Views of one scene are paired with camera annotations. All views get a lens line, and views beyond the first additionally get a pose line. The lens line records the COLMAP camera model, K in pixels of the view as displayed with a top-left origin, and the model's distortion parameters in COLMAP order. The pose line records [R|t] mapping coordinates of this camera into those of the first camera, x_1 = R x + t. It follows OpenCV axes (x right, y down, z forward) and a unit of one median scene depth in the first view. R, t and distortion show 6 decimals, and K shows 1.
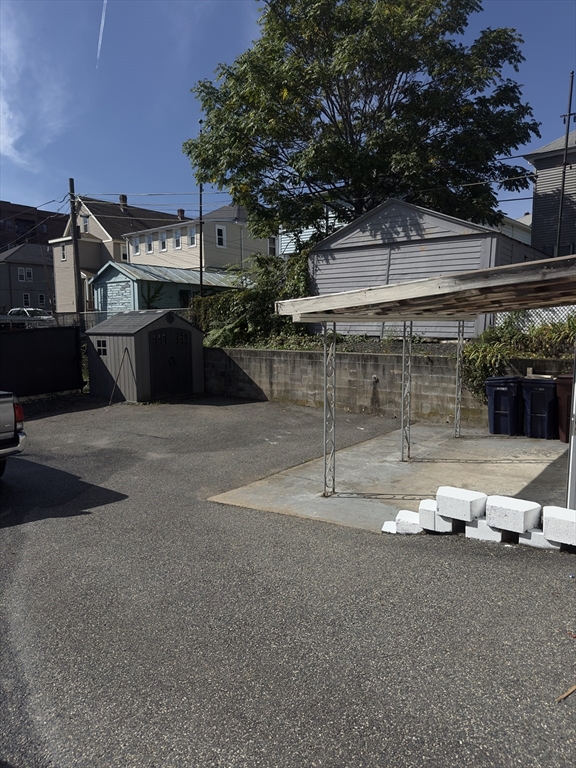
lens RADIAL K [[532.3, 0, 288.0], [0, 532.3, 384.0], [0, 0, 1]] dist [0.006526, 0.000020]
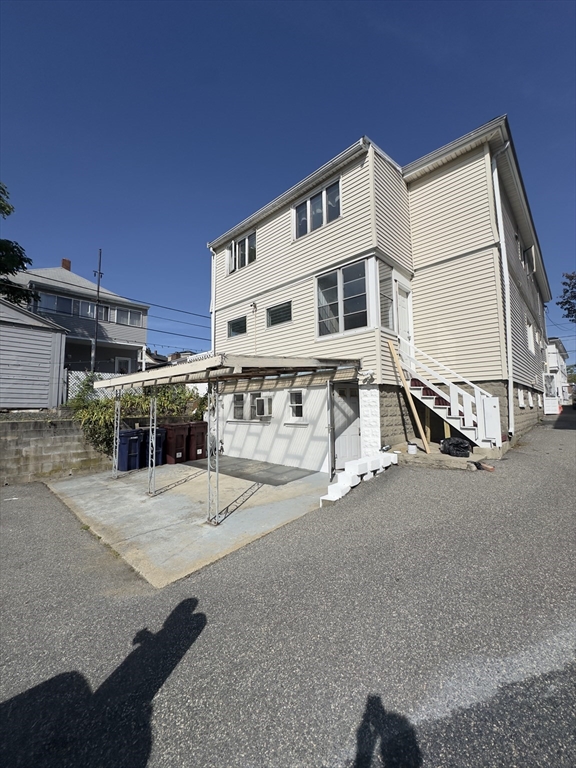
lens RADIAL K [[304.3, 0, 287.4], [0, 304.3, 381.8], [0, 0, 1]] dist [-0.015470, 0.000152]
pose [[0.097390, 0.084839, 0.991624, -0.465584], [0.123656, 0.987608, -0.096640, -0.012239], [-0.987534, 0.132032, 0.085692, 0.575229]]
